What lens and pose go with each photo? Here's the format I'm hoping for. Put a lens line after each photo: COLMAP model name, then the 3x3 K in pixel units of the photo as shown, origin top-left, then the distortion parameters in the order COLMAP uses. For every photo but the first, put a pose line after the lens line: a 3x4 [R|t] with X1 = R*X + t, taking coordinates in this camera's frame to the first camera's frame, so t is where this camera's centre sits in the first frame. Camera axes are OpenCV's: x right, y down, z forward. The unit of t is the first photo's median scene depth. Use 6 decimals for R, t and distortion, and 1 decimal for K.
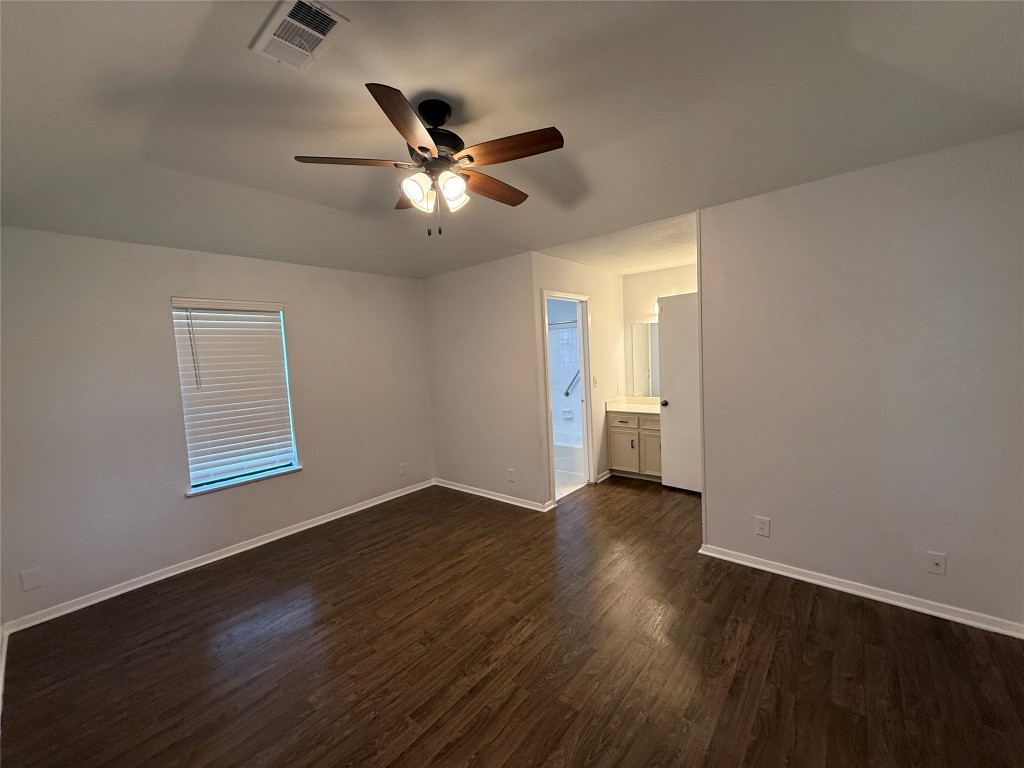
lens RADIAL K [[412.0, 0, 512.0], [0, 412.0, 384.0], [0, 0, 1]] dist [0.003963, 0.000211]
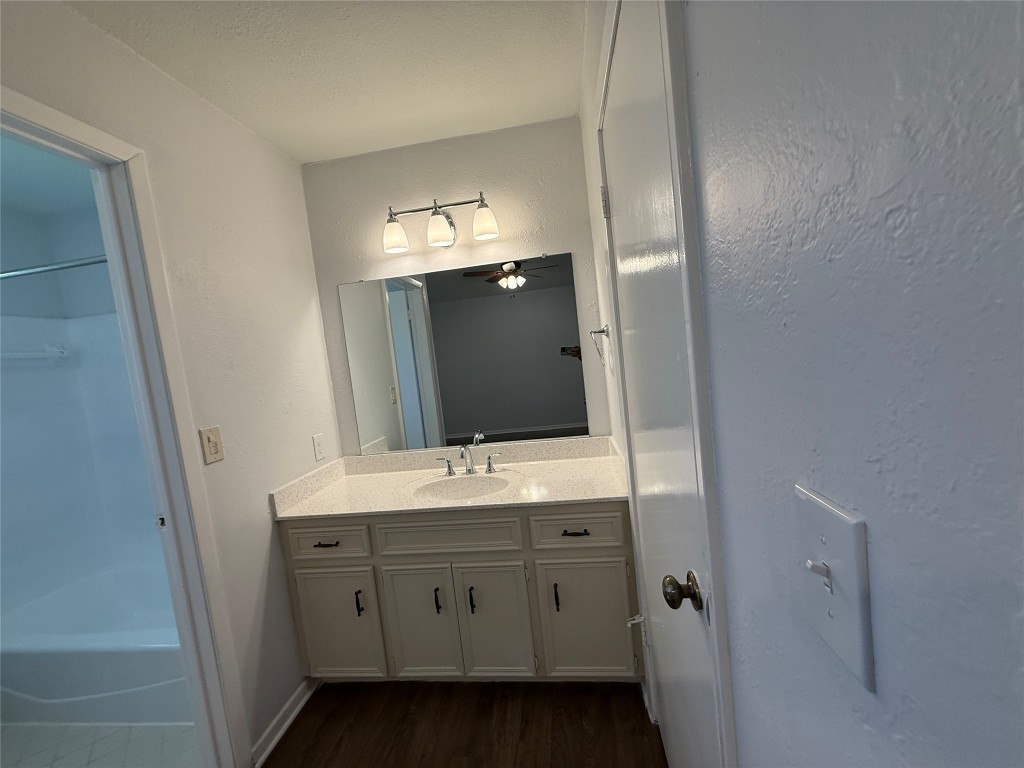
lens RADIAL K [[412.0, 0, 512.0], [0, 412.0, 384.0], [0, 0, 1]] dist [0.003963, 0.000211]
pose [[0.839853, -0.085956, 0.535965, 0.589841], [0.107020, 0.994223, -0.008250, -0.064811], [-0.532160, 0.064288, 0.844200, 1.599487]]
